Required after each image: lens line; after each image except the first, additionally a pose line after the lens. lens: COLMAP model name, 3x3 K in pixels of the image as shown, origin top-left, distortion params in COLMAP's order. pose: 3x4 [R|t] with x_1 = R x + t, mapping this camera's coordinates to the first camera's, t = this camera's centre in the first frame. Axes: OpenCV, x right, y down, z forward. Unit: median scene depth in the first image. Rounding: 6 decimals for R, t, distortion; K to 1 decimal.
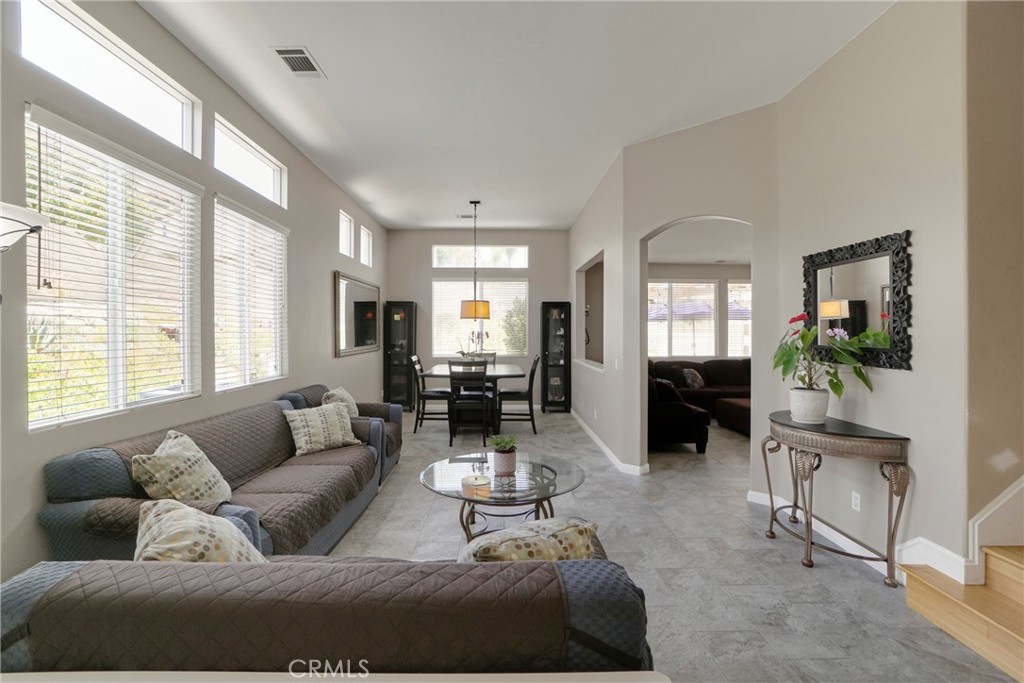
lens RADIAL K [[463.5, 0, 505.8], [0, 463.5, 331.7], [0, 0, 1]] dist [-0.053846, 0.018674]
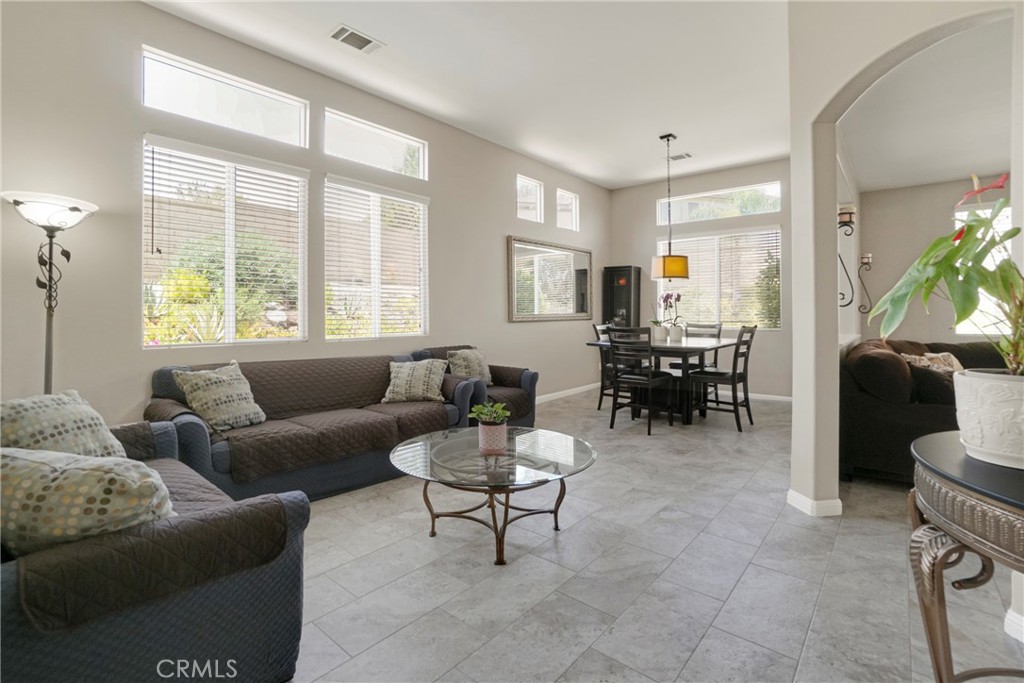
lens RADIAL K [[474.9, 0, 509.2], [0, 474.9, 313.9], [0, 0, 1]] dist [-0.064715, 0.019811]
pose [[0.749481, -0.000725, -0.662026, 0.397465], [0.001056, 0.999999, 0.000101, 0.048282], [0.662026, -0.000775, 0.749481, 0.286921]]
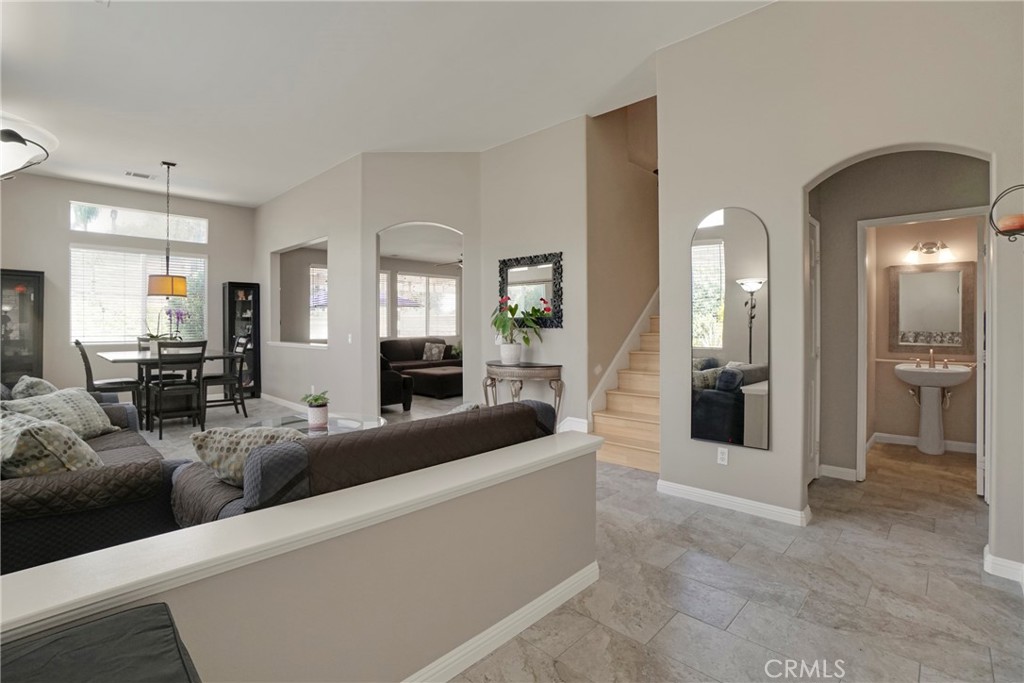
lens RADIAL K [[484.2, 0, 506.1], [0, 484.2, 324.7], [0, 0, 1]] dist [-0.056612, 0.021947]
pose [[0.703816, -0.004094, 0.710371, -0.371938], [0.002714, 0.999992, 0.003074, 0.036601], [-0.710378, -0.000235, 0.703821, -0.128524]]
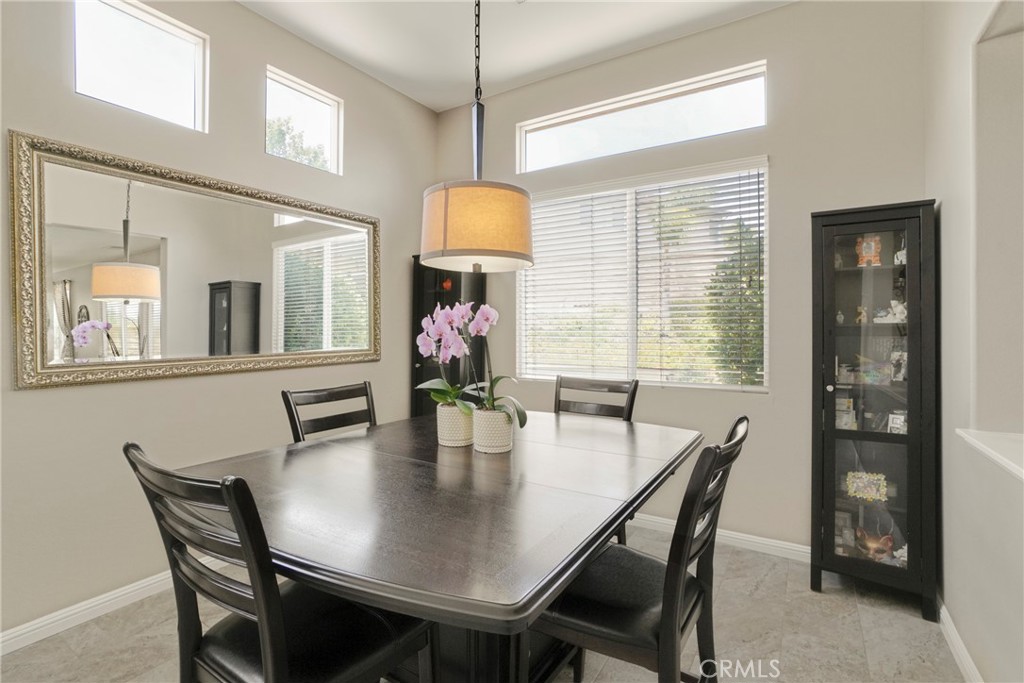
lens RADIAL K [[463.5, 0, 505.8], [0, 463.5, 331.7], [0, 0, 1]] dist [-0.053846, 0.018674]
pose [[0.816724, -0.000043, -0.577029, 0.152195], [-0.001445, 0.999997, -0.002119, 0.021024], [0.577027, 0.002564, 0.816721, 1.157734]]
